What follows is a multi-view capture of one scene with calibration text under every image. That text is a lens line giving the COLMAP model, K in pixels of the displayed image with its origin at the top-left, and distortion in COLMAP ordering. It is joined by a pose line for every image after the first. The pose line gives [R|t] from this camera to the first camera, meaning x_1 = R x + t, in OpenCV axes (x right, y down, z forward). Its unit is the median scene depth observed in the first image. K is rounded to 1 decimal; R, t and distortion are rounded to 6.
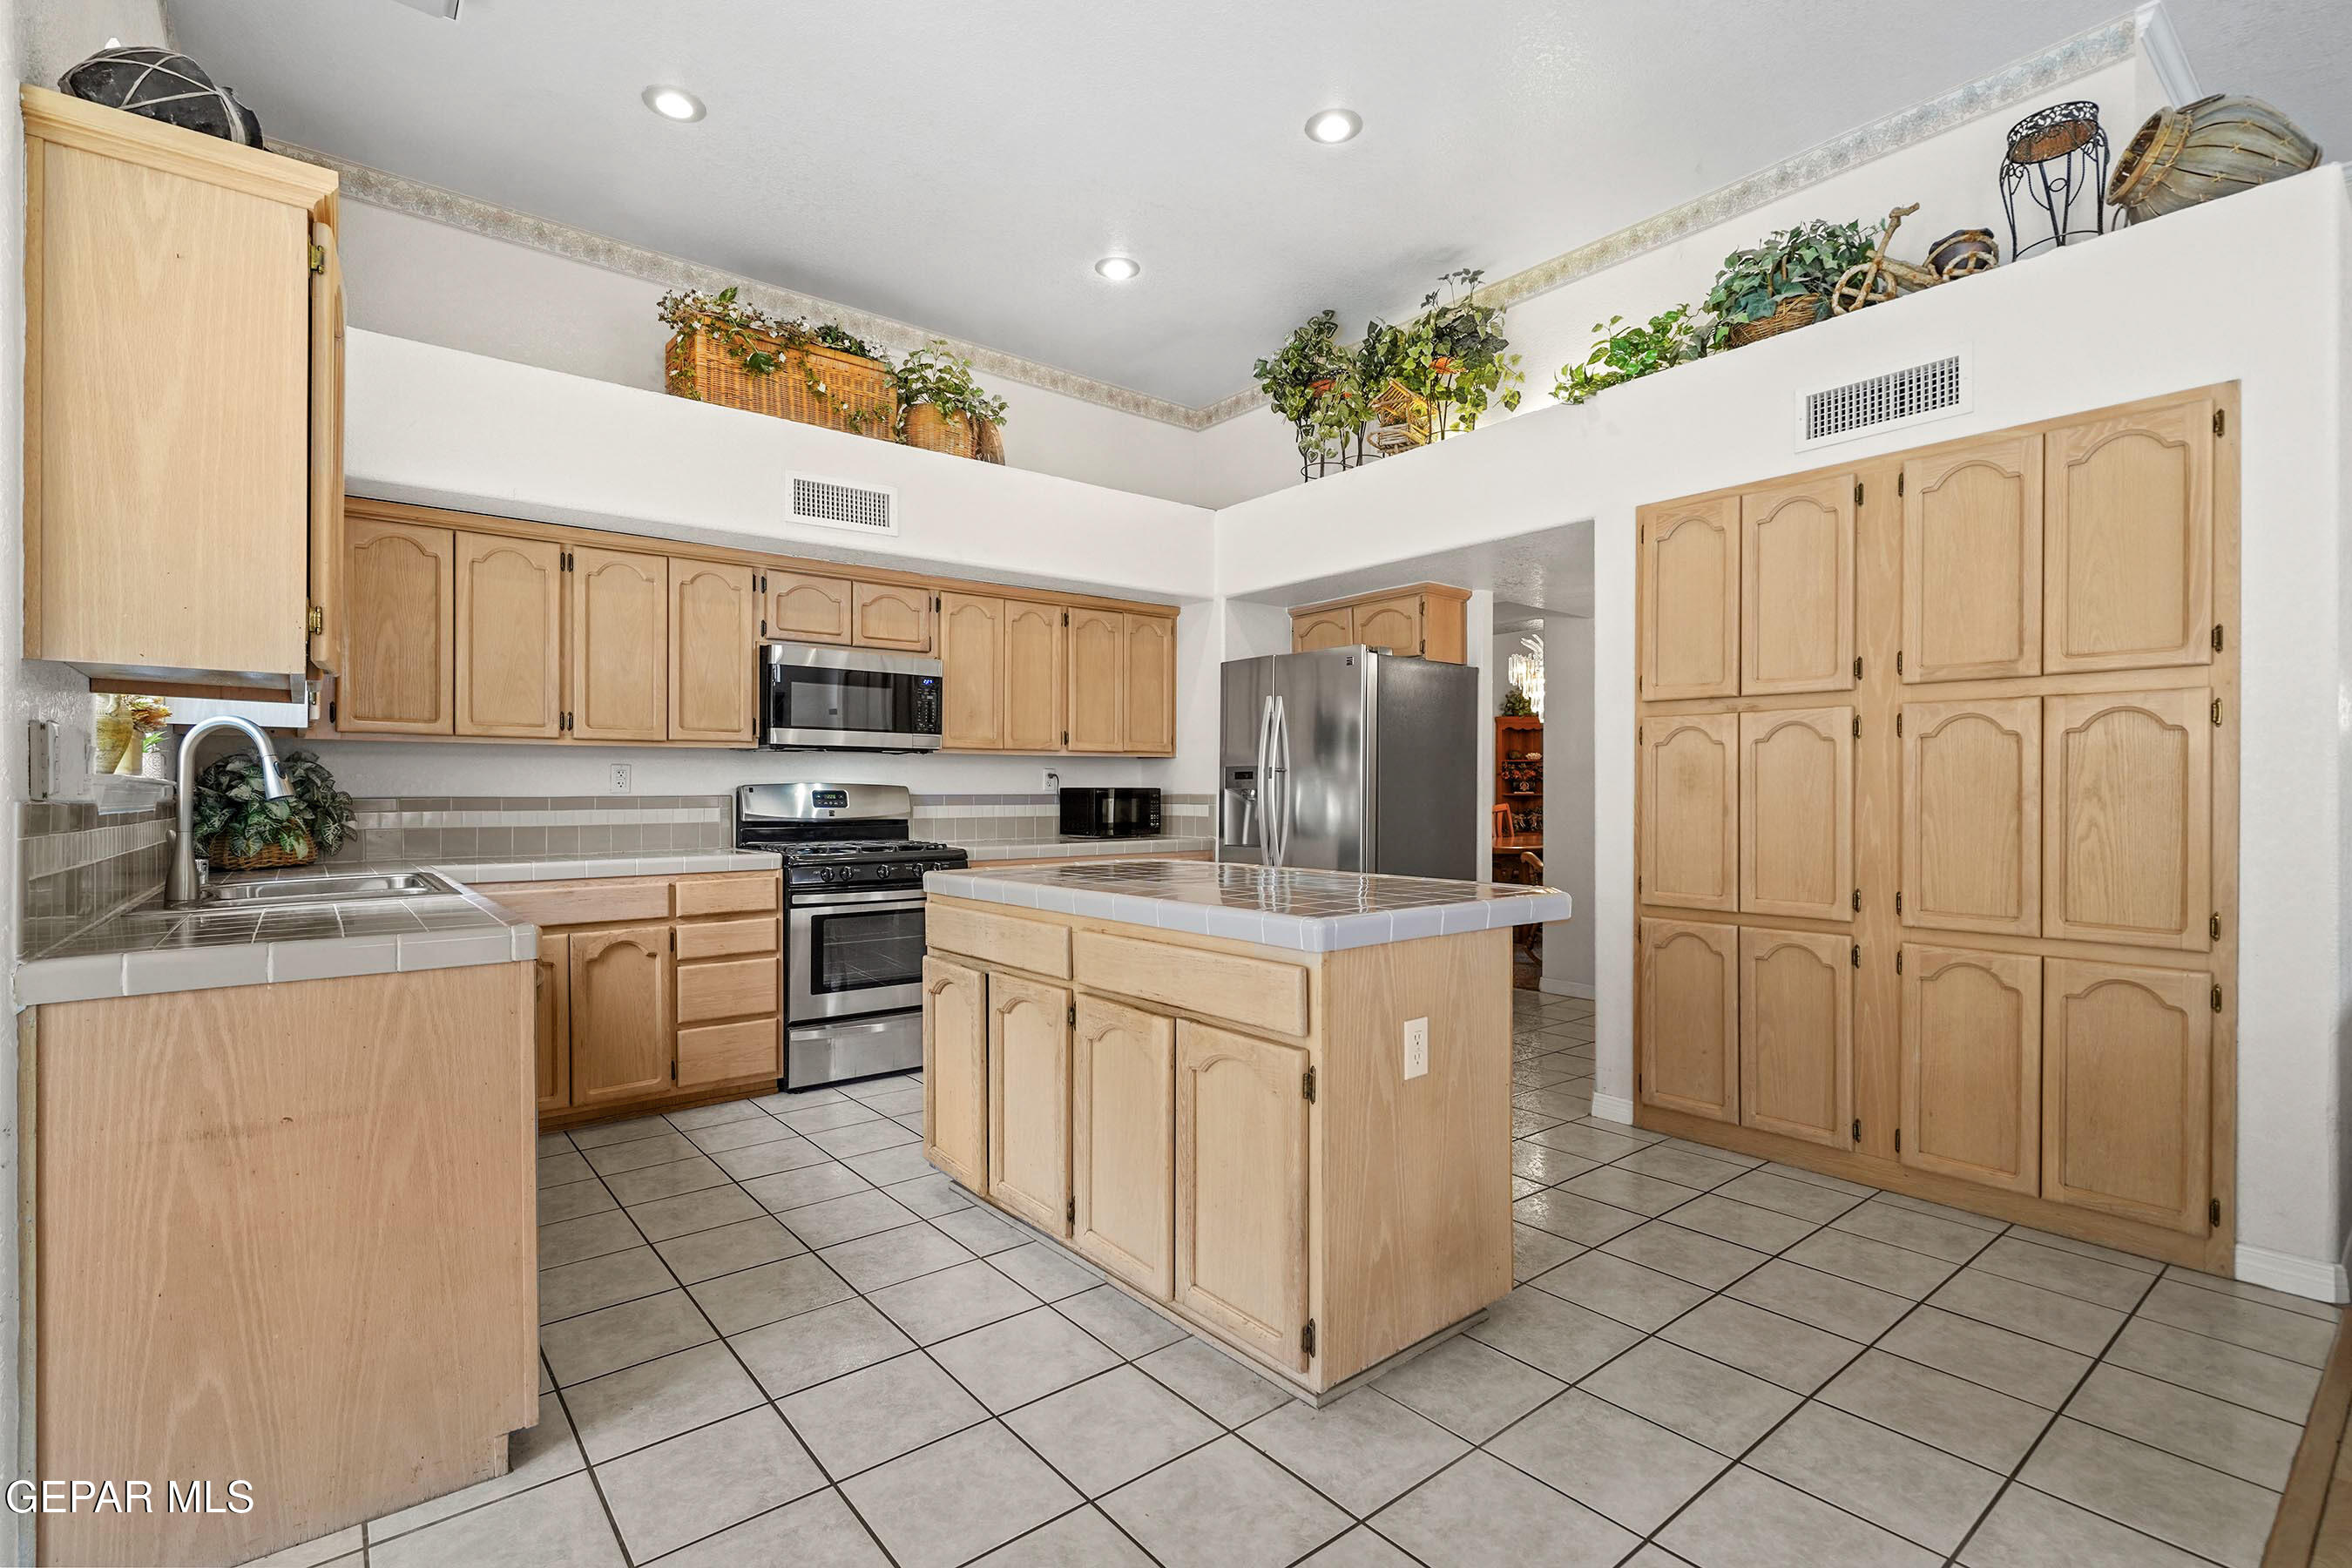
lens RADIAL K [[1076.0, 0, 1166.0], [0, 1076.0, 790.3], [0, 0, 1]] dist [-0.002040, 0.000201]
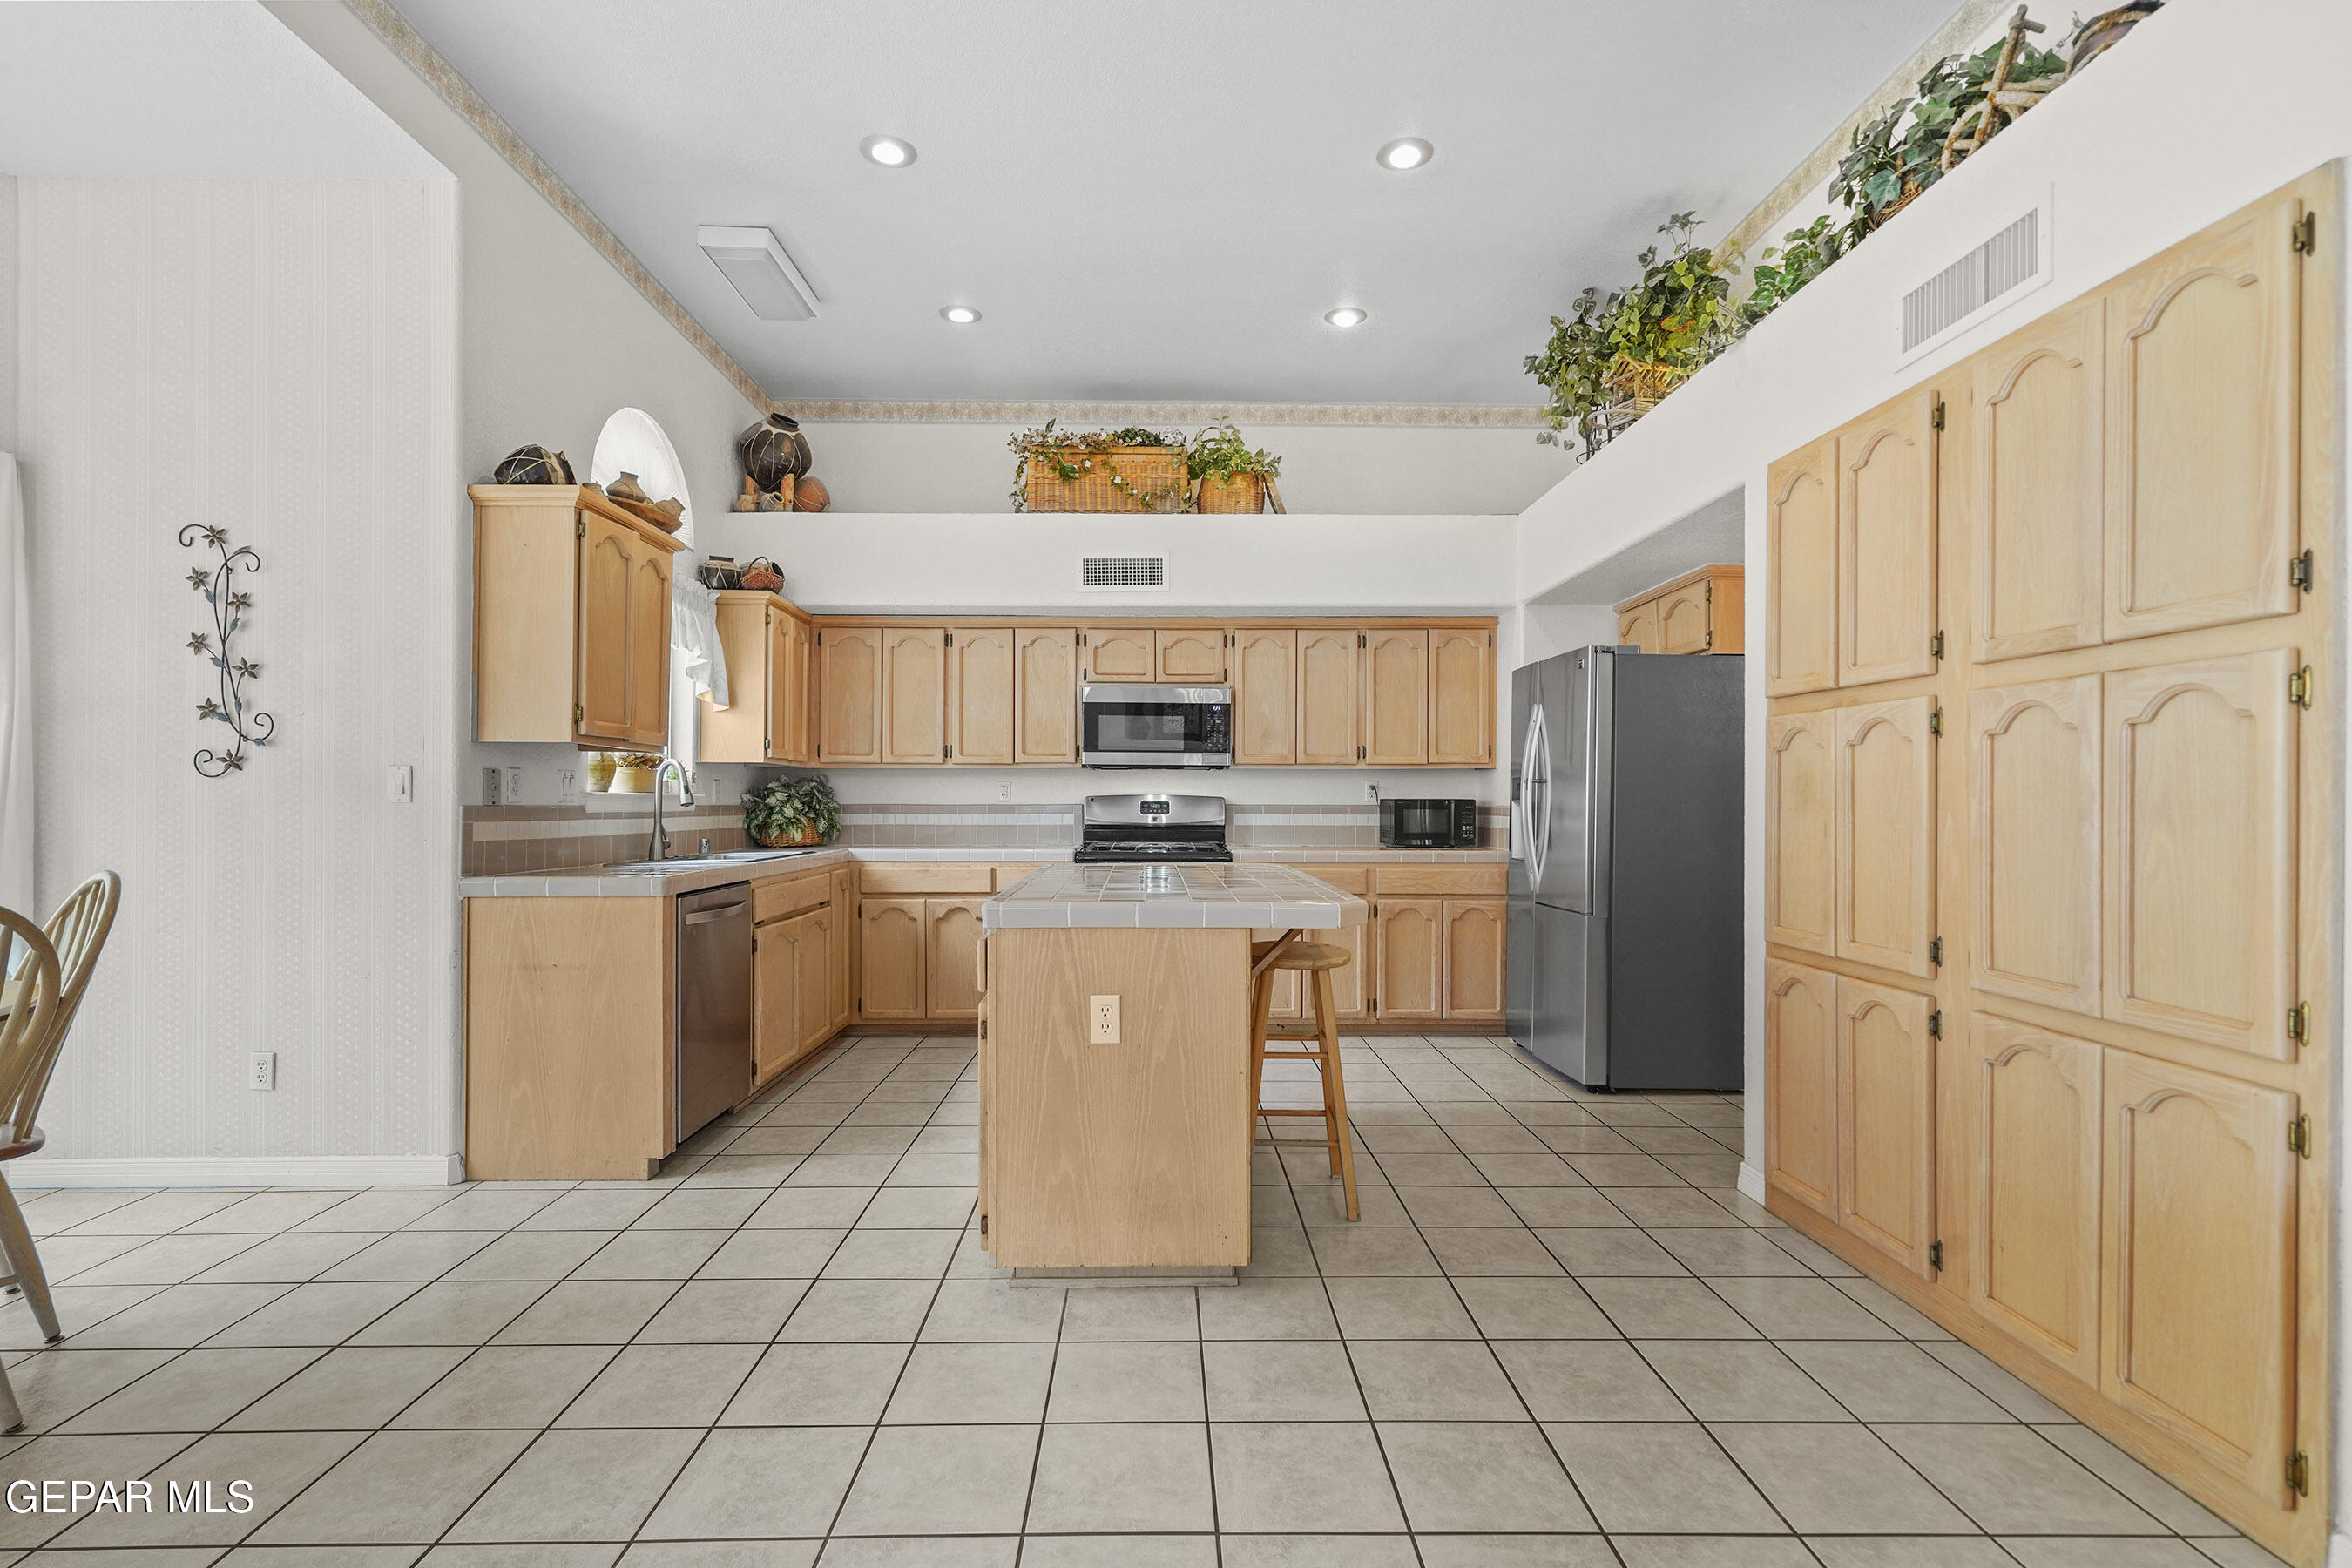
lens RADIAL K [[1076.0, 0, 1166.0], [0, 1076.0, 790.3], [0, 0, 1]] dist [-0.002040, 0.000201]
pose [[0.786330, -0.002360, -0.617802, 0.530892], [-0.002458, 0.999973, -0.006949, -0.003541], [0.617802, 0.006982, 0.786303, 0.051347]]
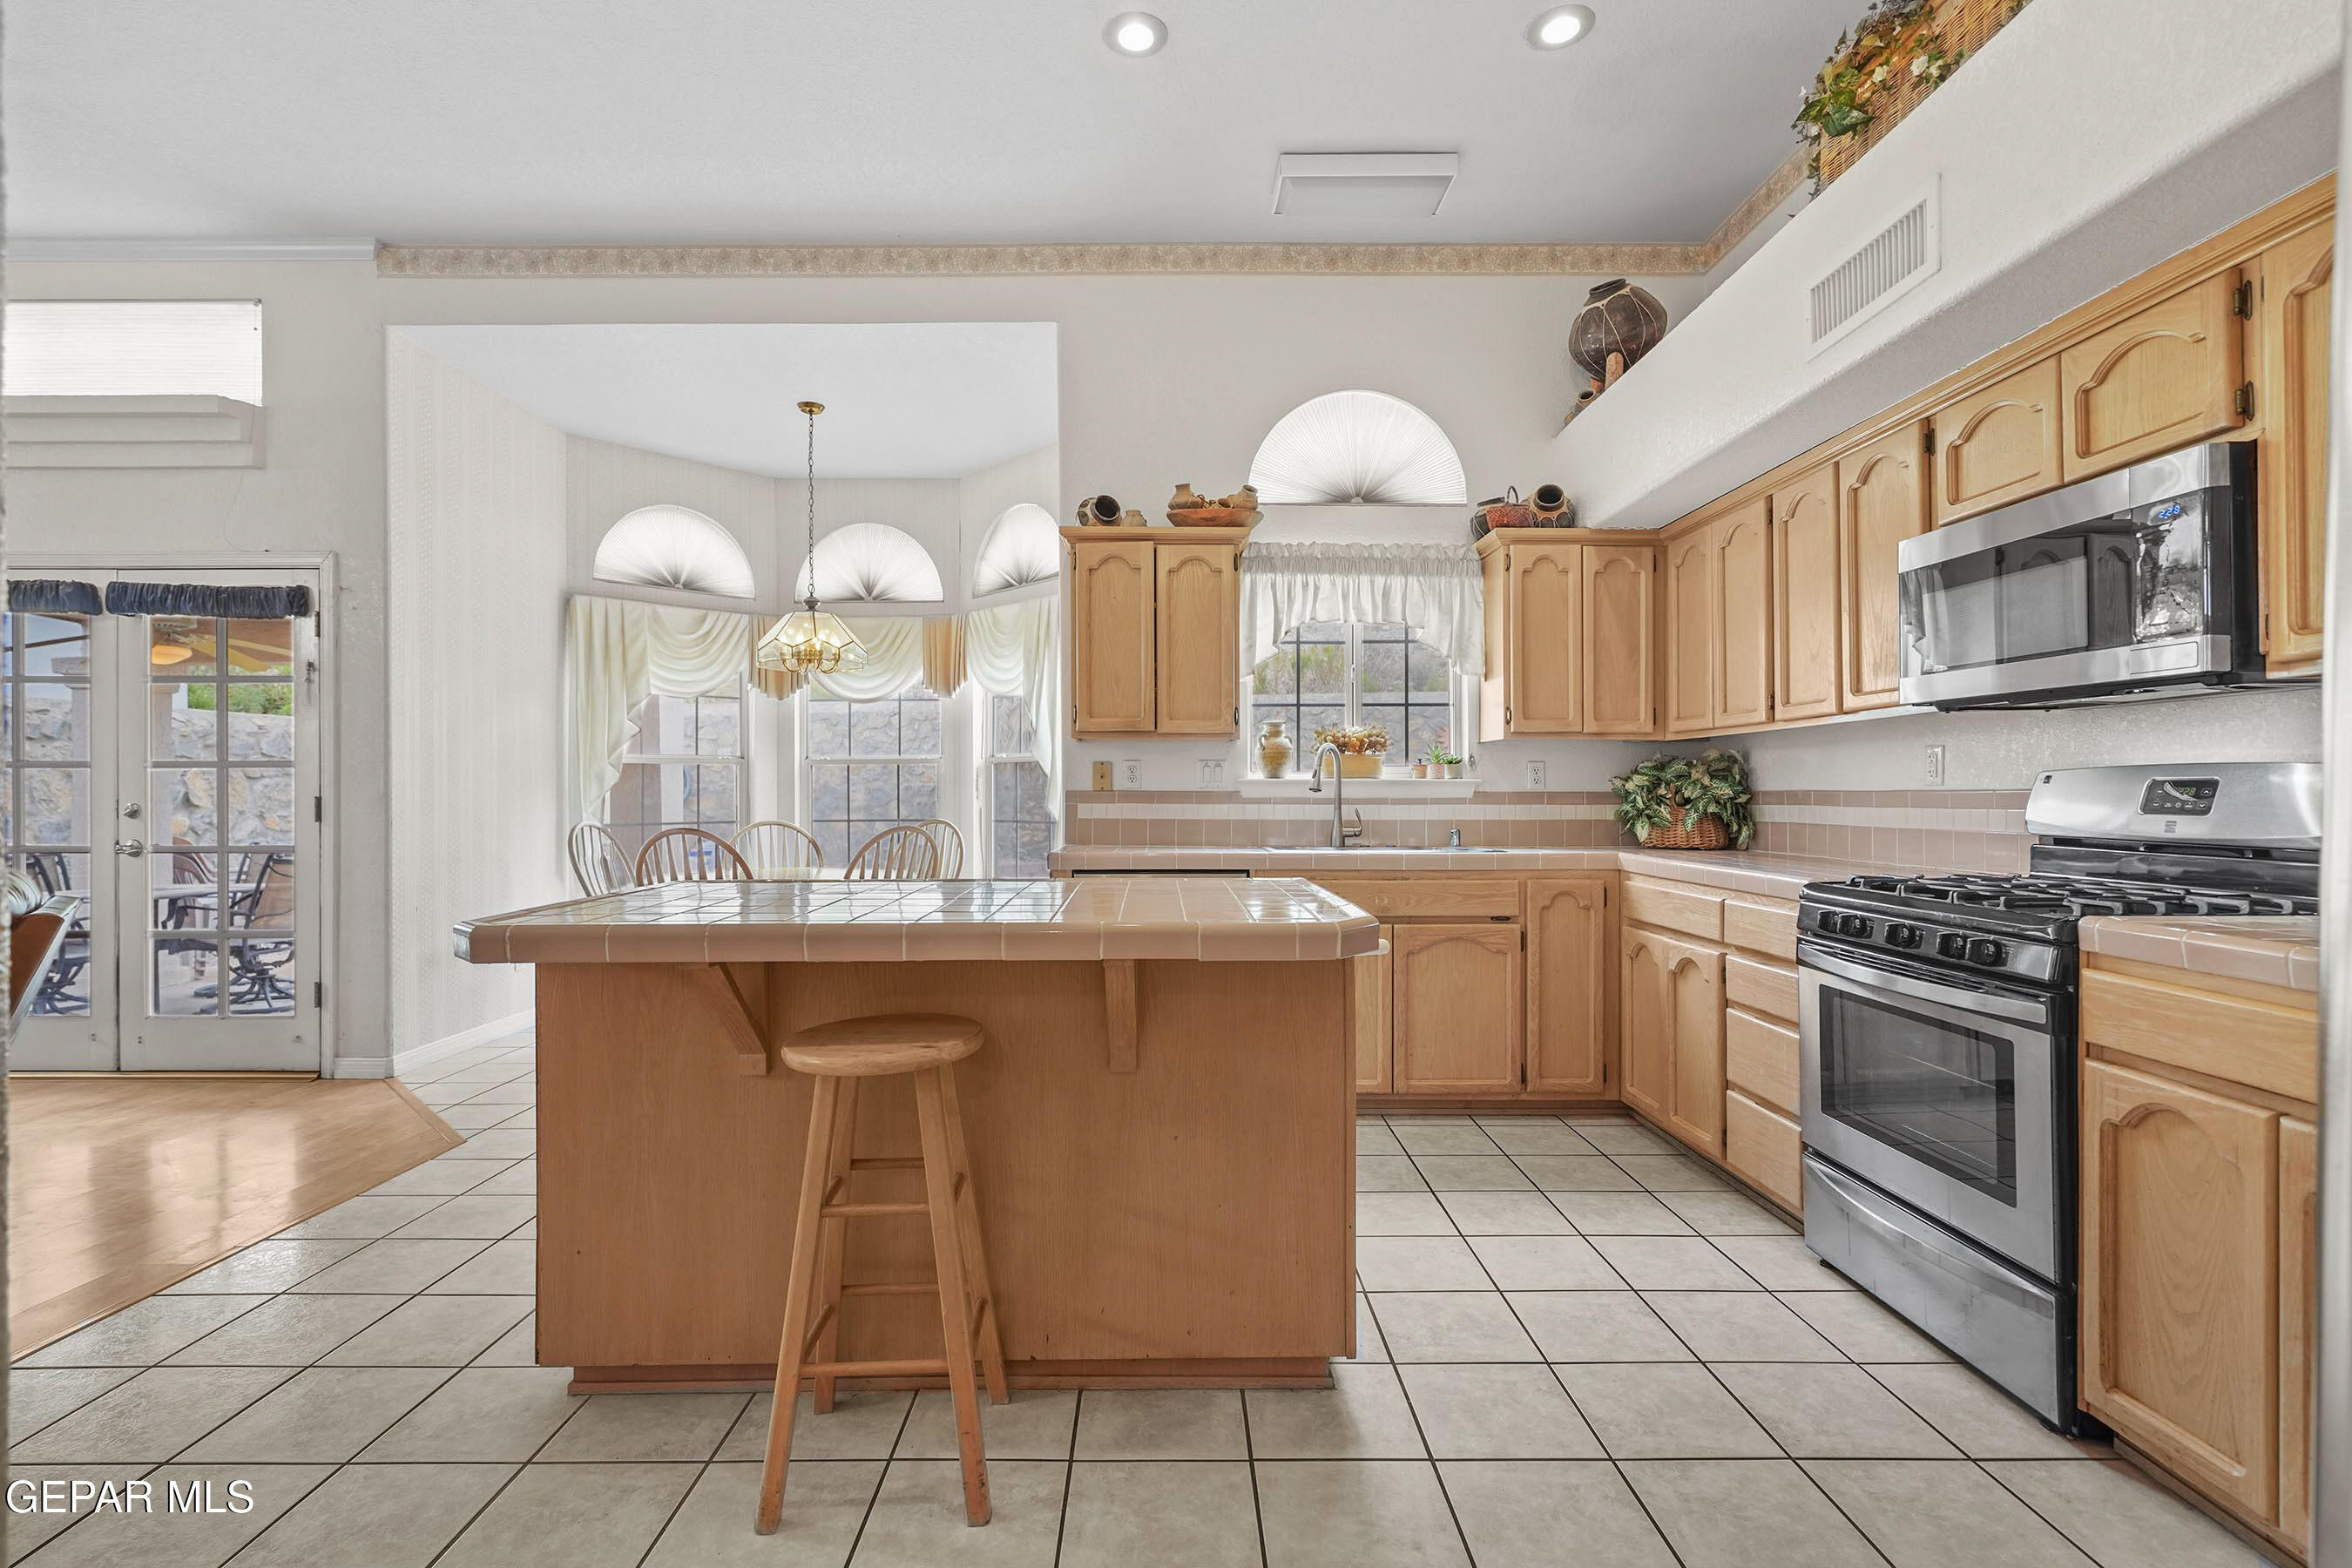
lens RADIAL K [[1076.0, 0, 1166.0], [0, 1076.0, 790.3], [0, 0, 1]] dist [-0.002040, 0.000201]
pose [[-0.627516, 0.003717, -0.778595, 0.385495], [0.005757, 0.999983, 0.000134, 0.003567], [0.778583, -0.004398, -0.627527, 1.109932]]
